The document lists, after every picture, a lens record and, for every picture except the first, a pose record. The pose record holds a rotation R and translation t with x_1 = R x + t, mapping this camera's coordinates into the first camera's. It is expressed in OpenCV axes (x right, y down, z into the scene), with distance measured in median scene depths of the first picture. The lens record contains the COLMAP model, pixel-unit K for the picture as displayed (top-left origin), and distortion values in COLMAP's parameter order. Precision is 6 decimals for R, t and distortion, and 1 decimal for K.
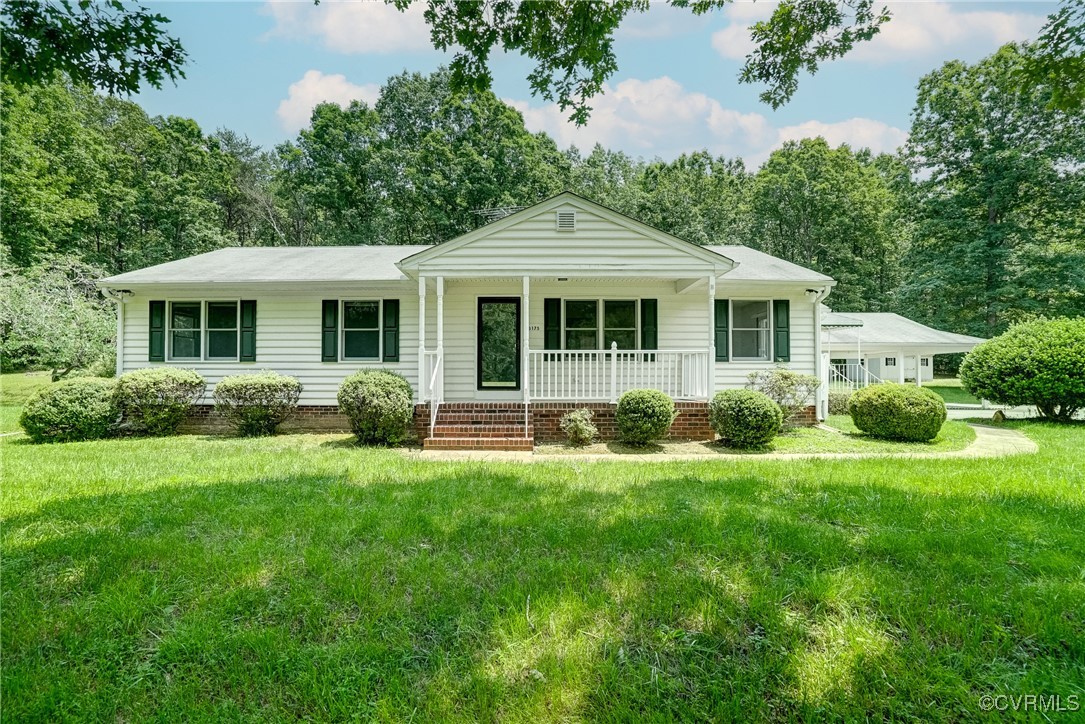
lens RADIAL K [[532.1, 0, 535.8], [0, 532.1, 369.1], [0, 0, 1]] dist [-0.041837, 0.007341]
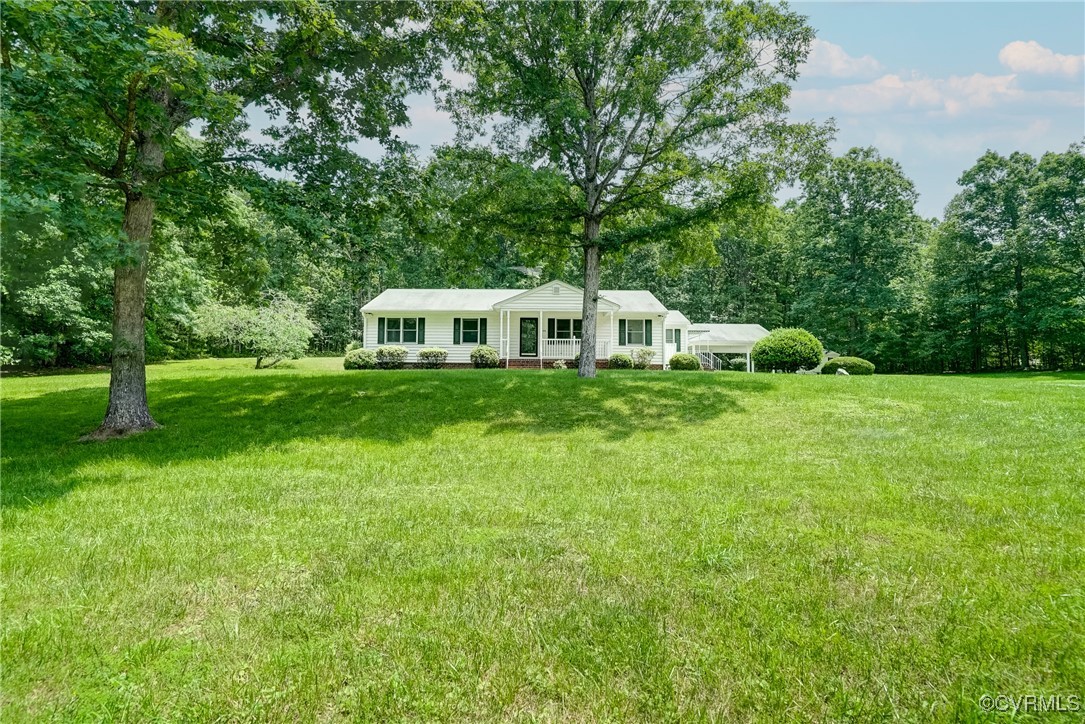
lens RADIAL K [[532.1, 0, 546.8], [0, 532.1, 367.5], [0, 0, 1]] dist [-0.041837, 0.007341]
pose [[0.999814, 0.006165, 0.018255, -0.031463], [-0.005974, 0.999927, -0.010509, 0.111637], [-0.018318, 0.010398, 0.999778, -1.376866]]
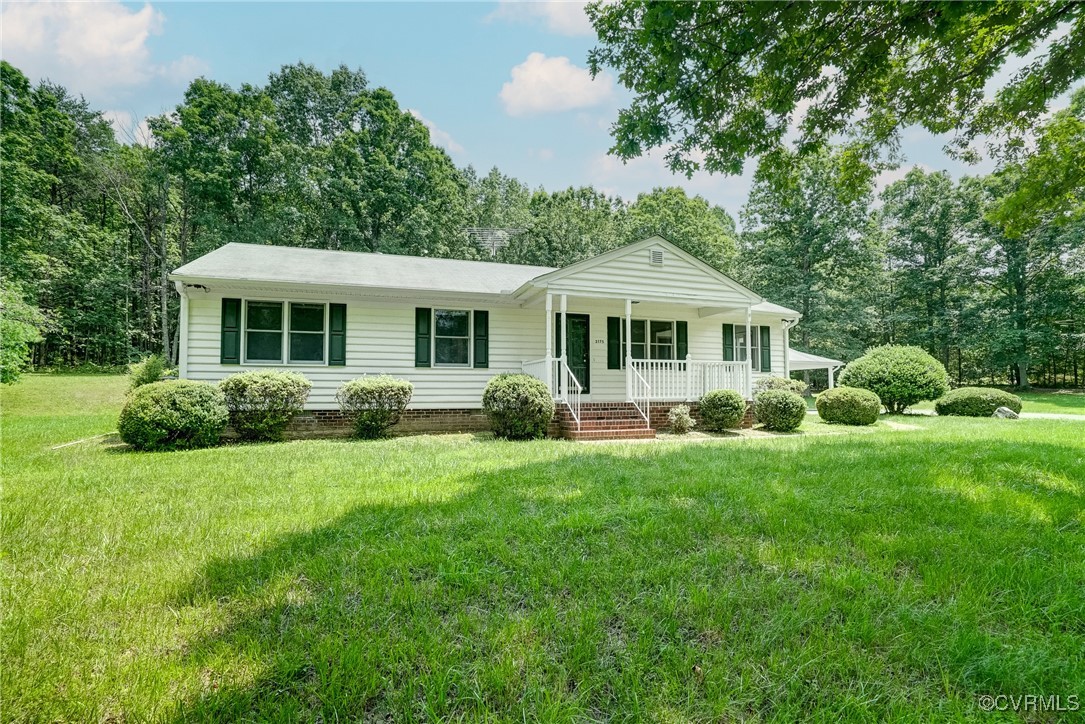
lens RADIAL K [[532.1, 0, 557.3], [0, 532.1, 371.9], [0, 0, 1]] dist [-0.041837, 0.007341]
pose [[0.934835, 0.011155, 0.354908, -0.513883], [-0.003542, 0.999750, -0.022094, 0.018307], [-0.355066, 0.019398, 0.934640, -0.078148]]
